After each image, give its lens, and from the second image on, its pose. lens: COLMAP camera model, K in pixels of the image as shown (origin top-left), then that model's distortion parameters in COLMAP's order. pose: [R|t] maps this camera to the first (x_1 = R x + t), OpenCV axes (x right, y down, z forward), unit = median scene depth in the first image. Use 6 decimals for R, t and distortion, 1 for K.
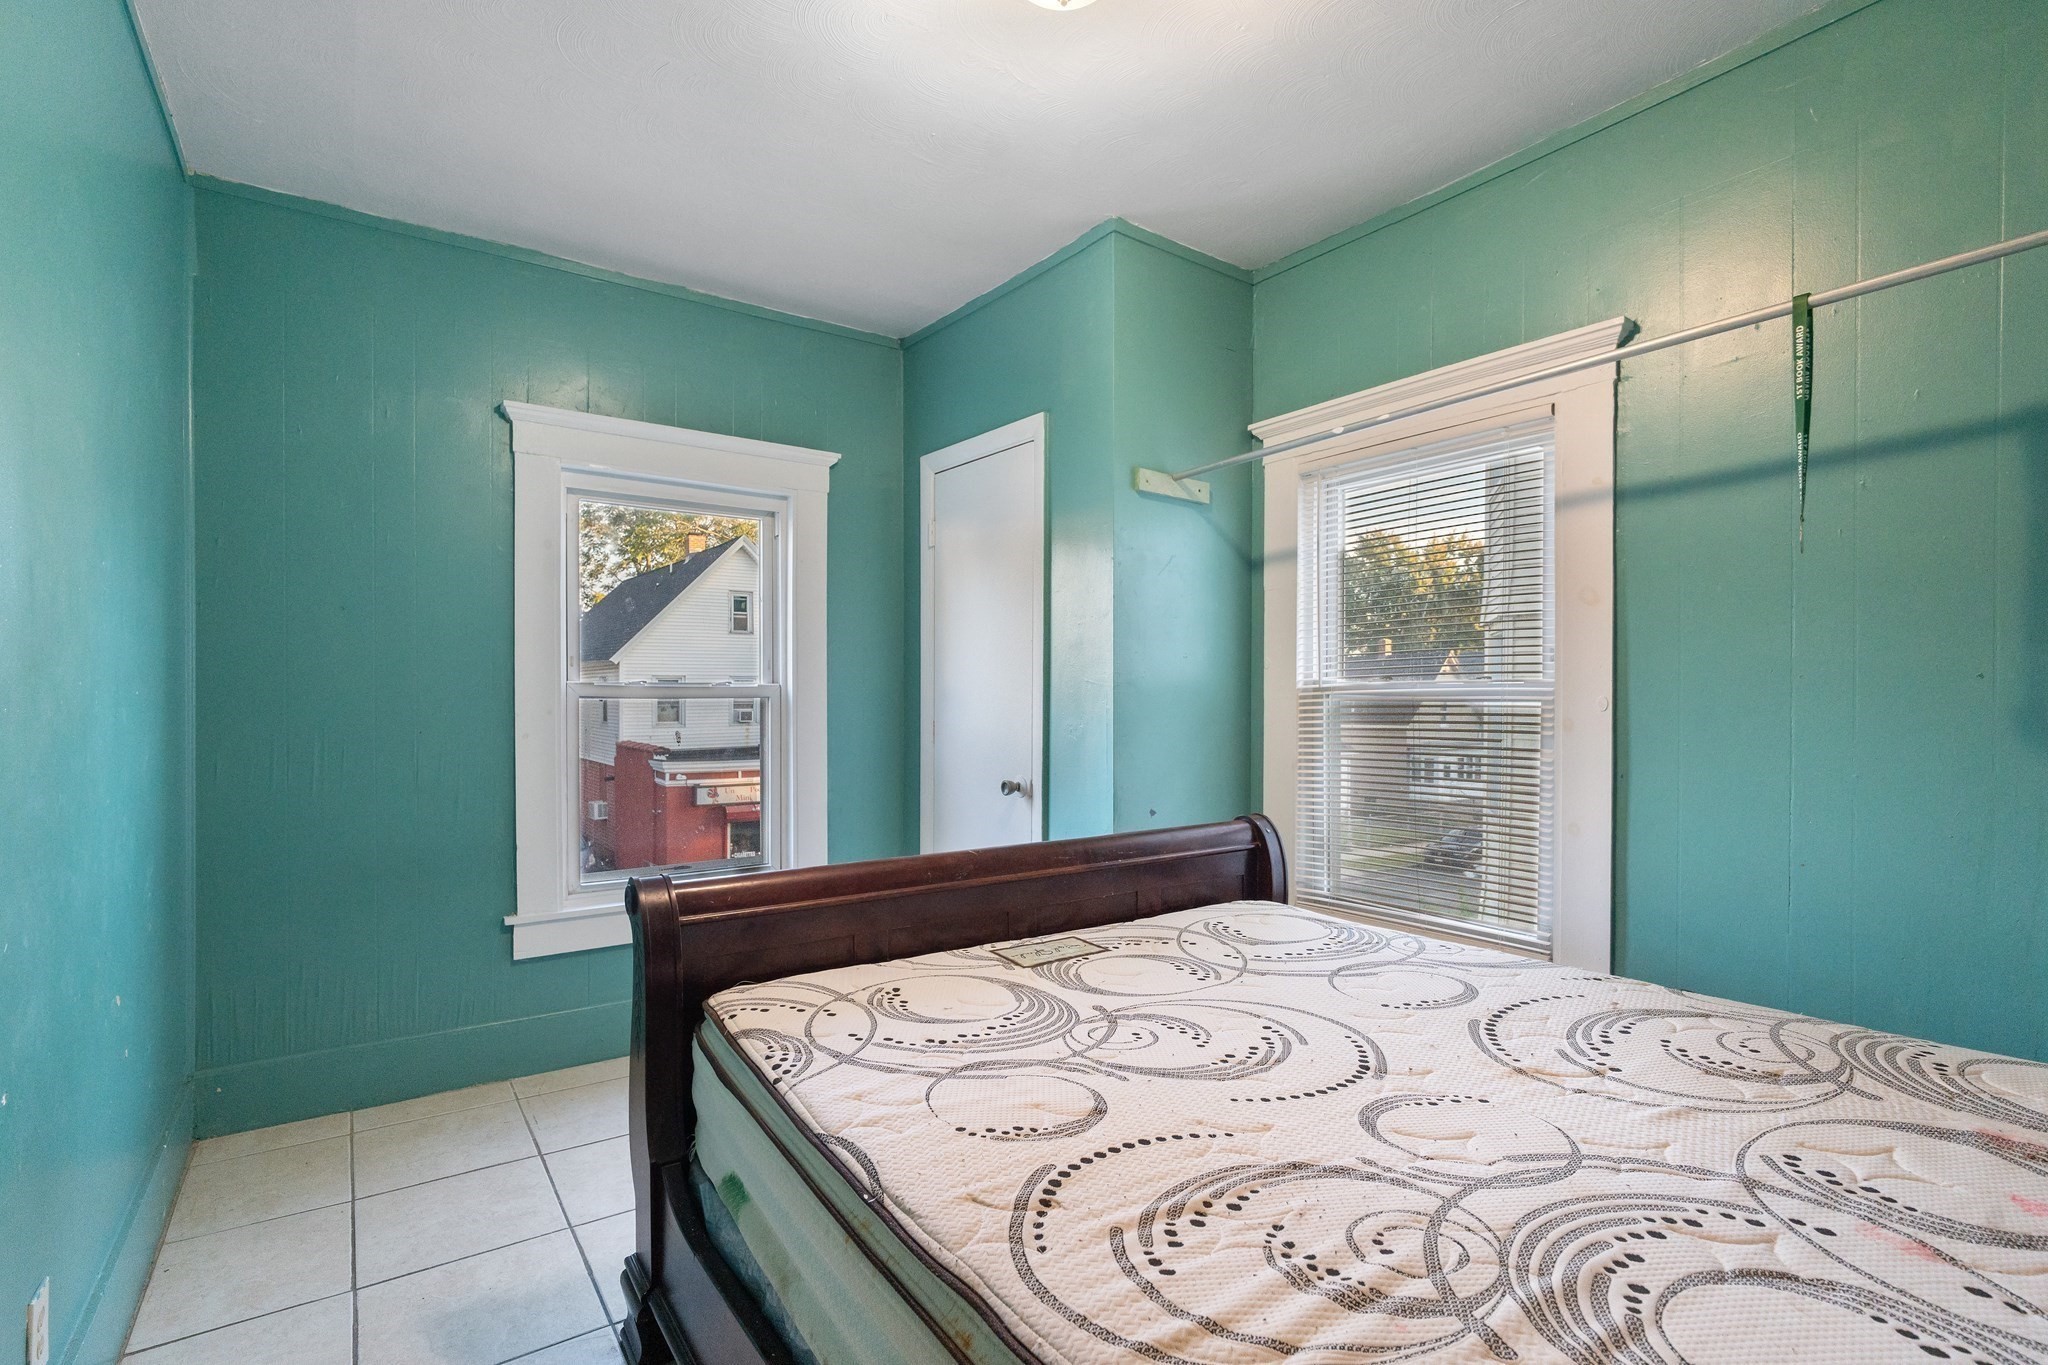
lens RADIAL K [[967.7, 0, 1016.8], [0, 967.7, 697.3], [0, 0, 1]] dist [-0.016199, 0.007185]
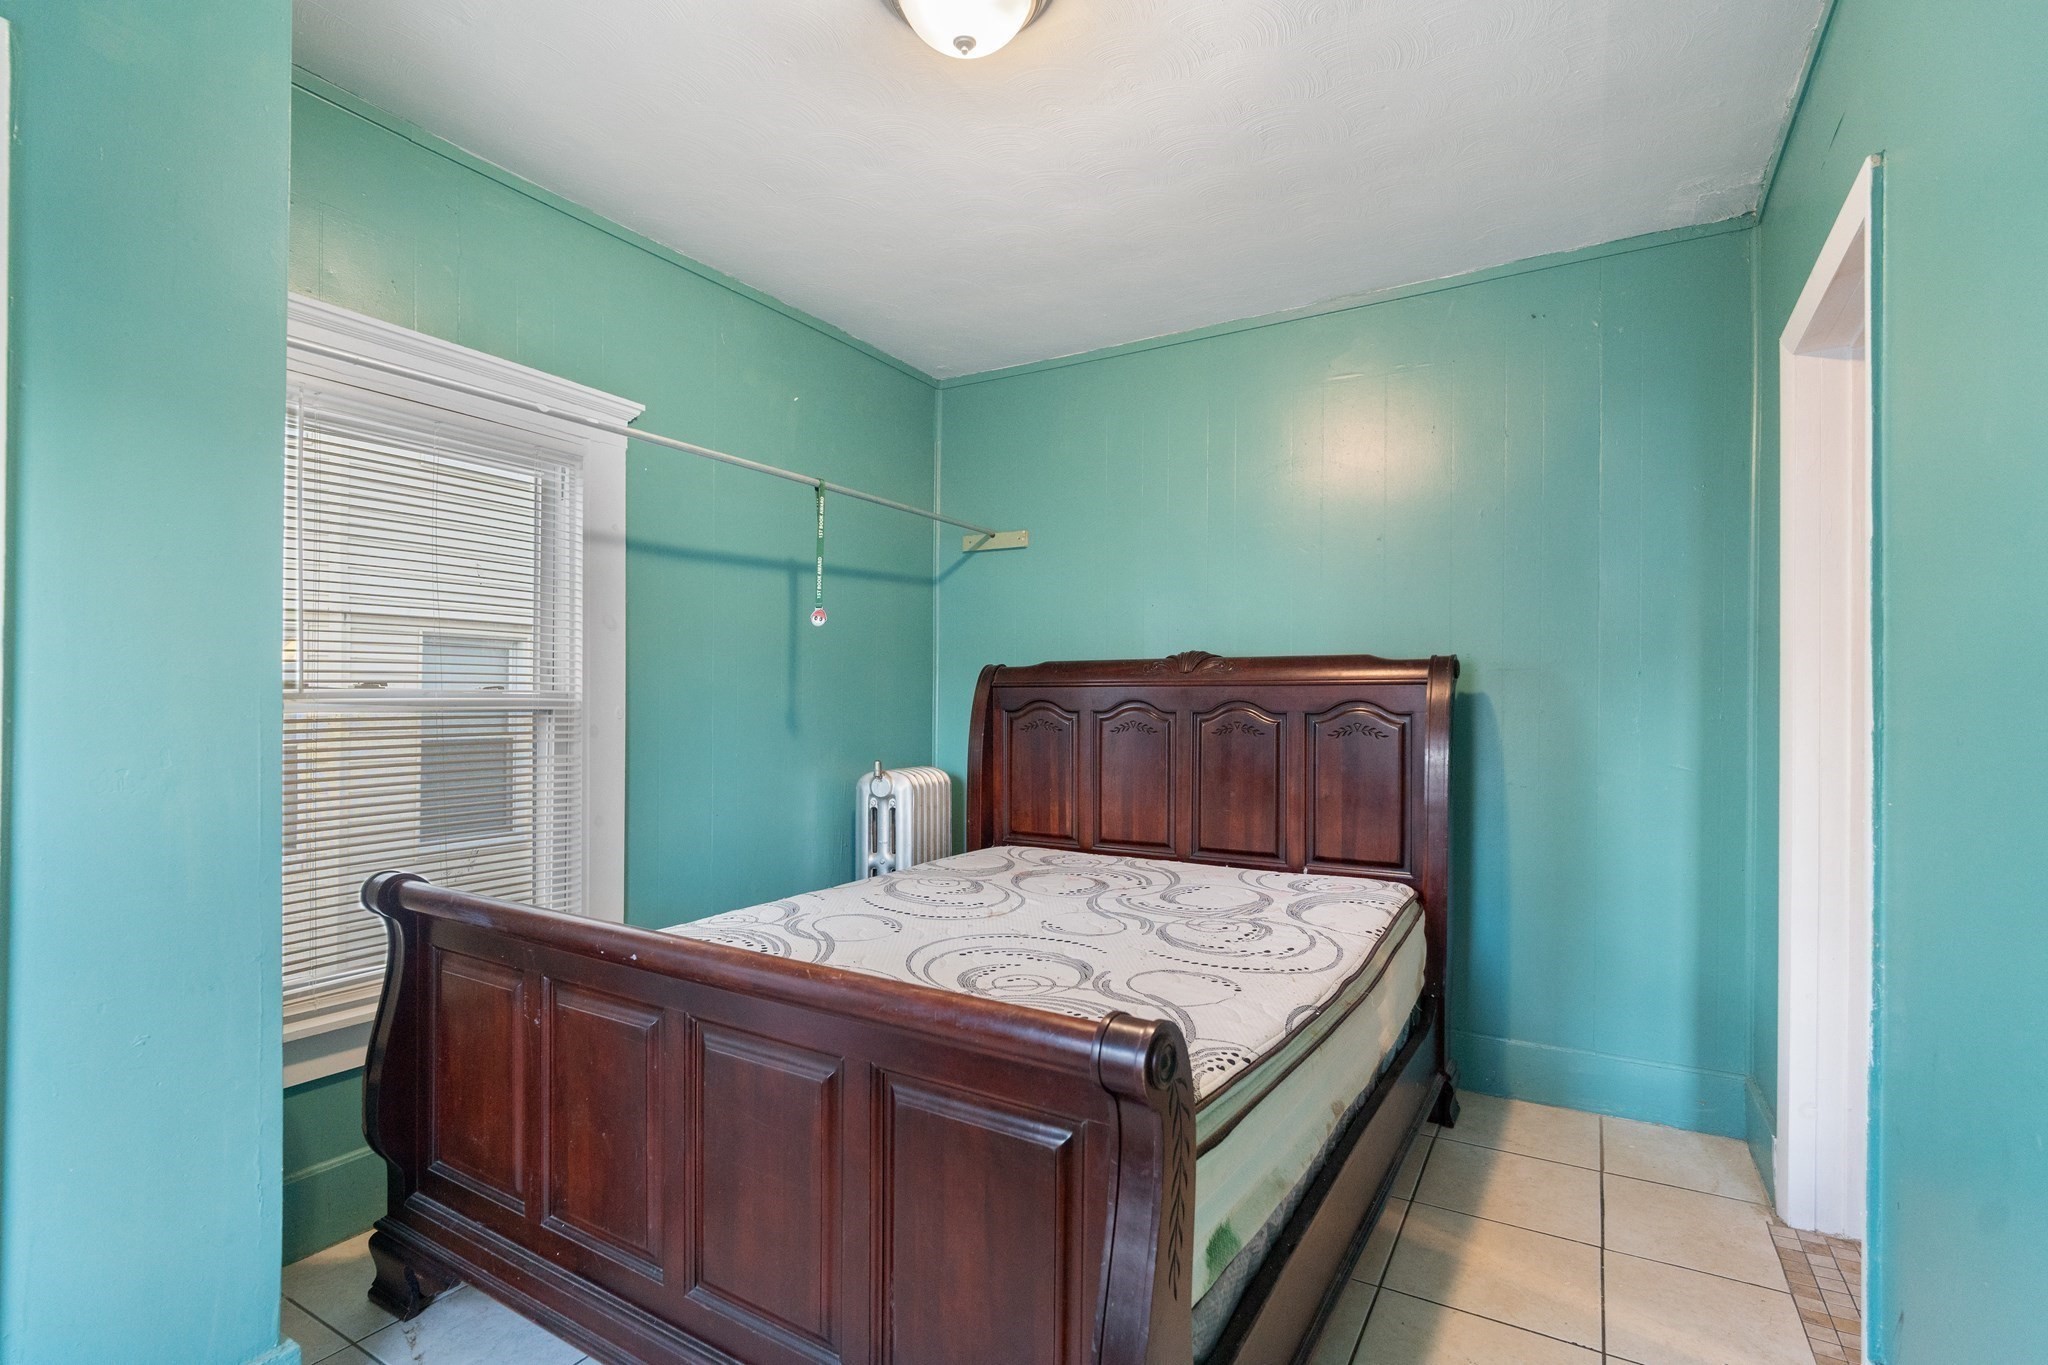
lens RADIAL K [[967.7, 0, 1014.6], [0, 967.7, 691.0], [0, 0, 1]] dist [-0.016199, 0.007185]
pose [[-0.399554, 0.005380, 0.916694, -1.133004], [-0.005327, 0.999952, -0.008190, -0.019730], [-0.916694, -0.008156, -0.399506, 1.644777]]
